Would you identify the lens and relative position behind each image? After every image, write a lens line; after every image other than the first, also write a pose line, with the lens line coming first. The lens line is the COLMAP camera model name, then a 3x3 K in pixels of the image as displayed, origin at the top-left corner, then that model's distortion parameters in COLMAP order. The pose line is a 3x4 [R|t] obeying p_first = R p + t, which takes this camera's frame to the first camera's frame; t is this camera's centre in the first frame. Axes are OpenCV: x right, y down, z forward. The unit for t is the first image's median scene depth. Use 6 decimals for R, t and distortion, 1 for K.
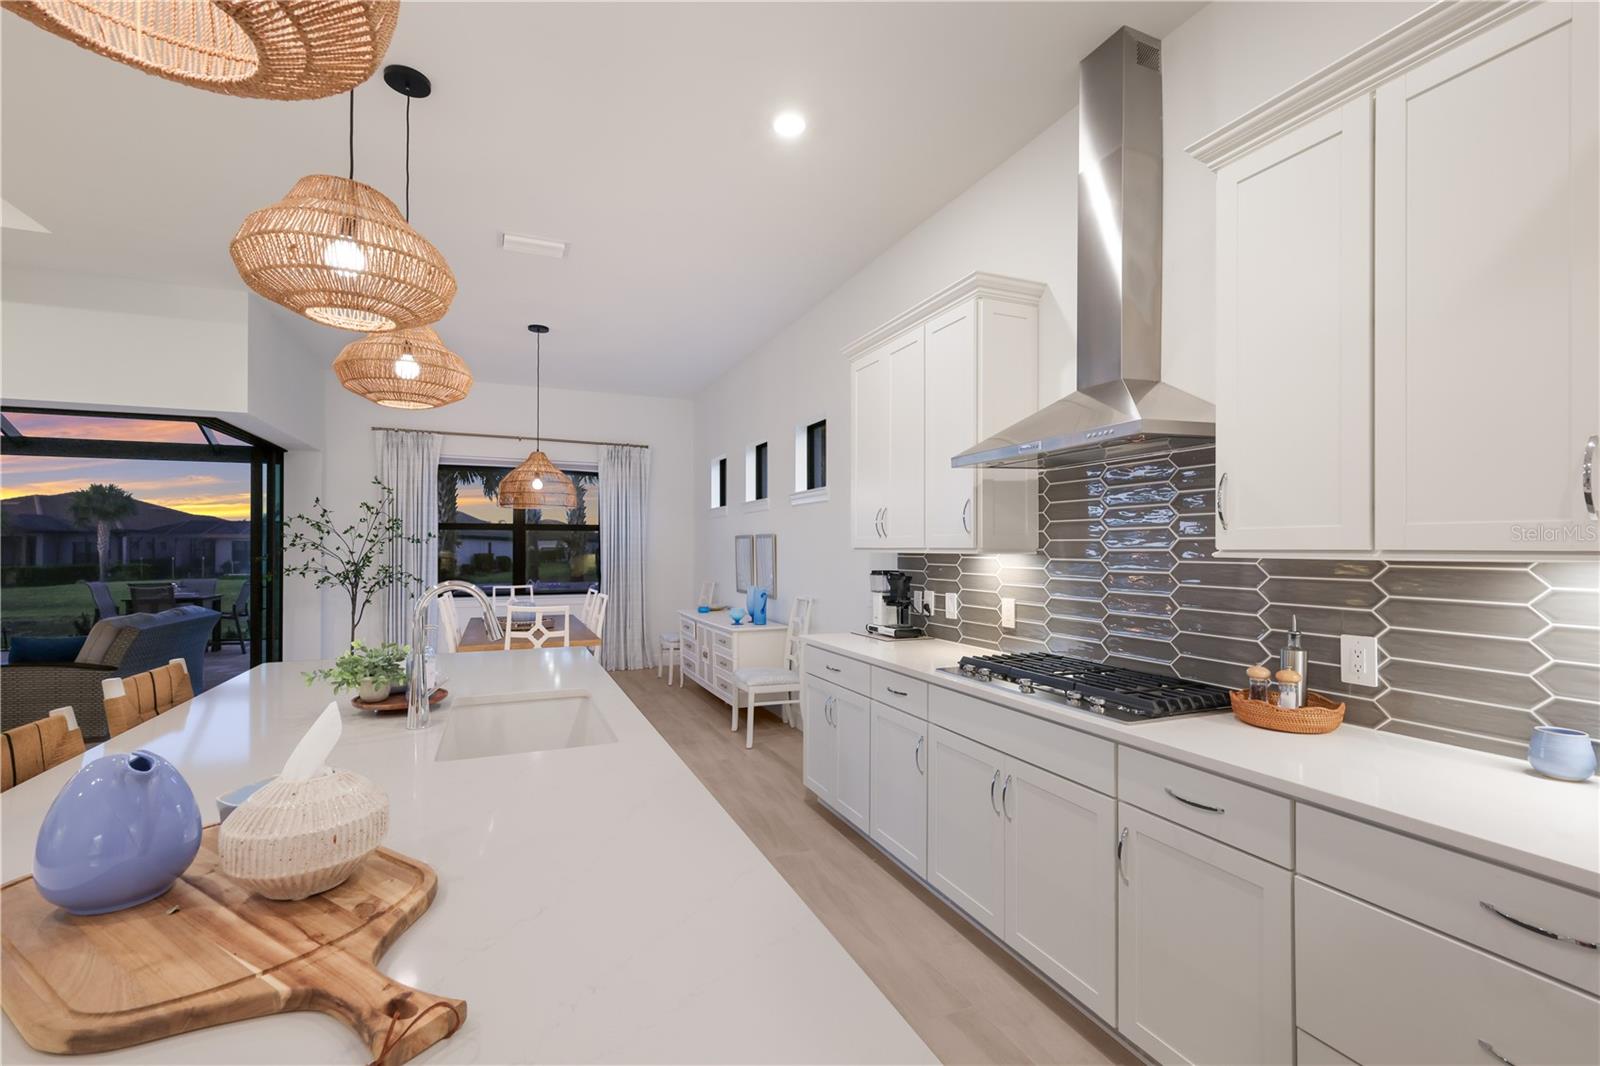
lens RADIAL K [[701.5, 0, 799.6], [0, 701.5, 542.9], [0, 0, 1]] dist [0.002869, 0.000516]
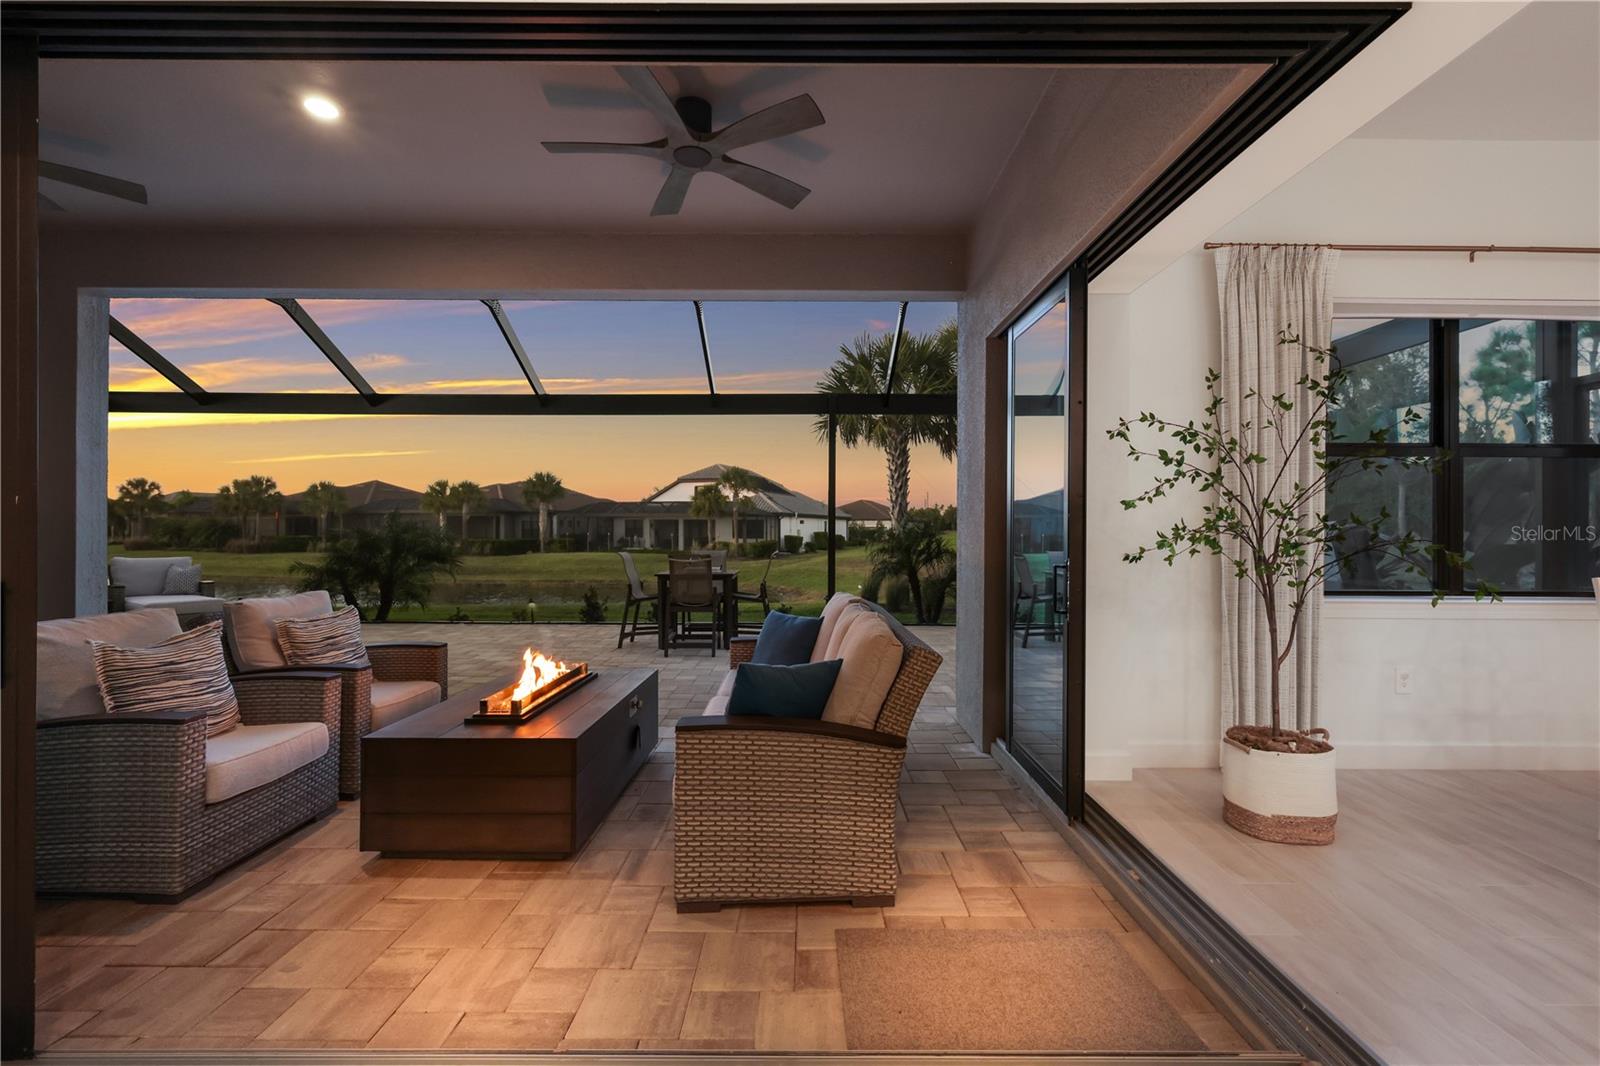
lens RADIAL K [[701.5, 0, 792.9], [0, 701.5, 529.1], [0, 0, 1]] dist [0.002869, 0.000516]
pose [[0.914463, 0.004286, -0.404646, -0.131986], [-0.001481, 0.999973, 0.007243, 0.006010], [0.404666, -0.006024, 0.914445, 0.086573]]
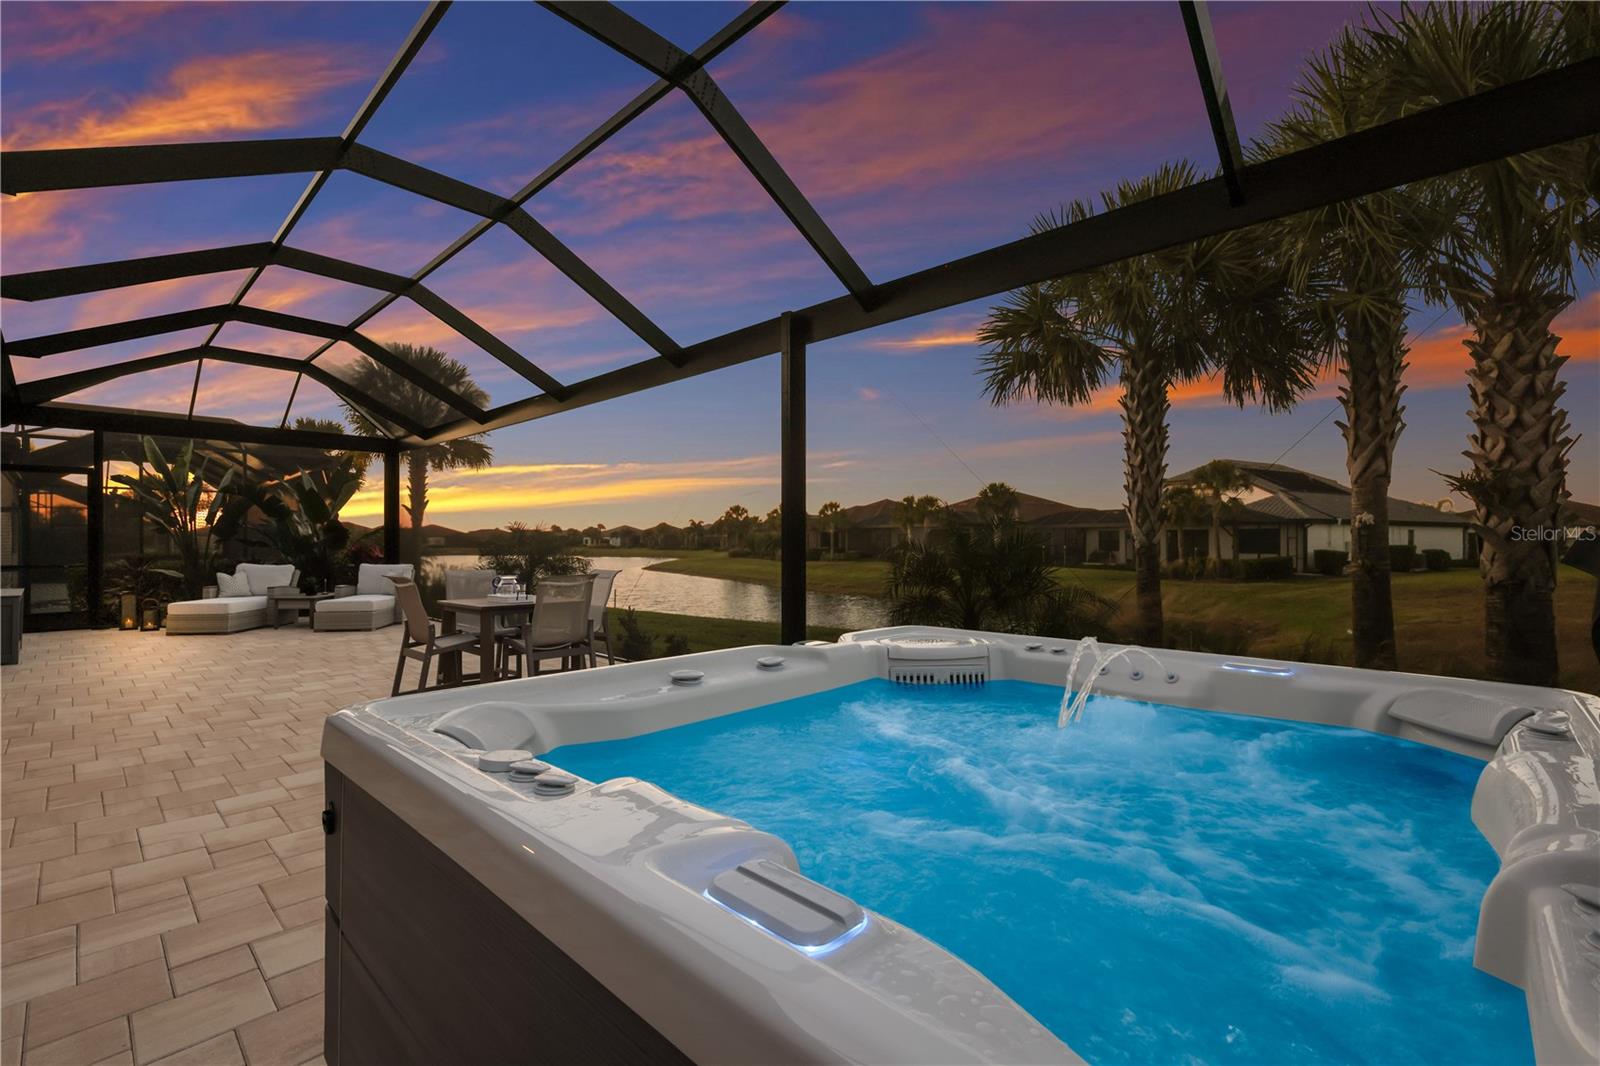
lens RADIAL K [[701.5, 0, 793.5], [0, 701.5, 532.4], [0, 0, 1]] dist [0.002869, 0.000516]
pose [[0.397304, -0.009955, -0.917633, -0.077588], [0.006021, 0.999948, -0.008241, 0.008022], [0.917667, -0.002251, 0.397344, 0.282970]]
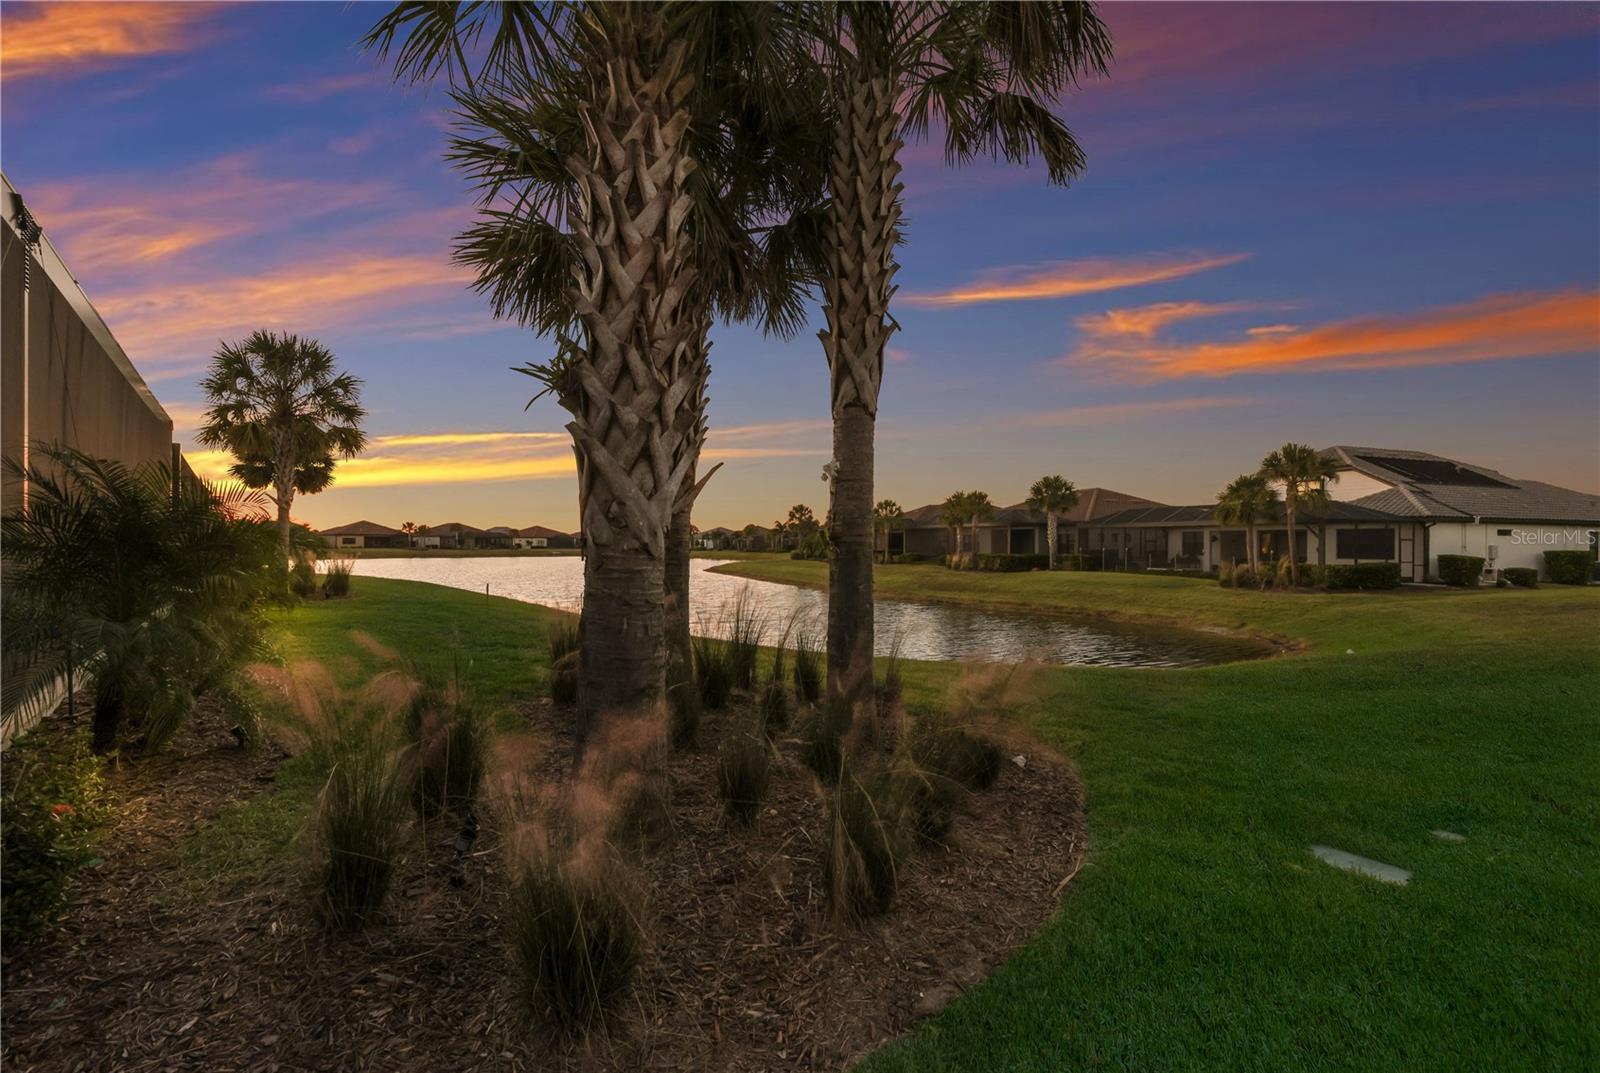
lens RADIAL K [[727.9, 0, 793.9], [0, 727.9, 537.8], [0, 0, 1]] dist [0.029080, -0.000294]
pose [[0.257118, -0.005515, -0.966364, -0.061873], [-0.001730, 0.999979, -0.006167, 0.016933], [0.966379, 0.003257, 0.257103, 0.435864]]
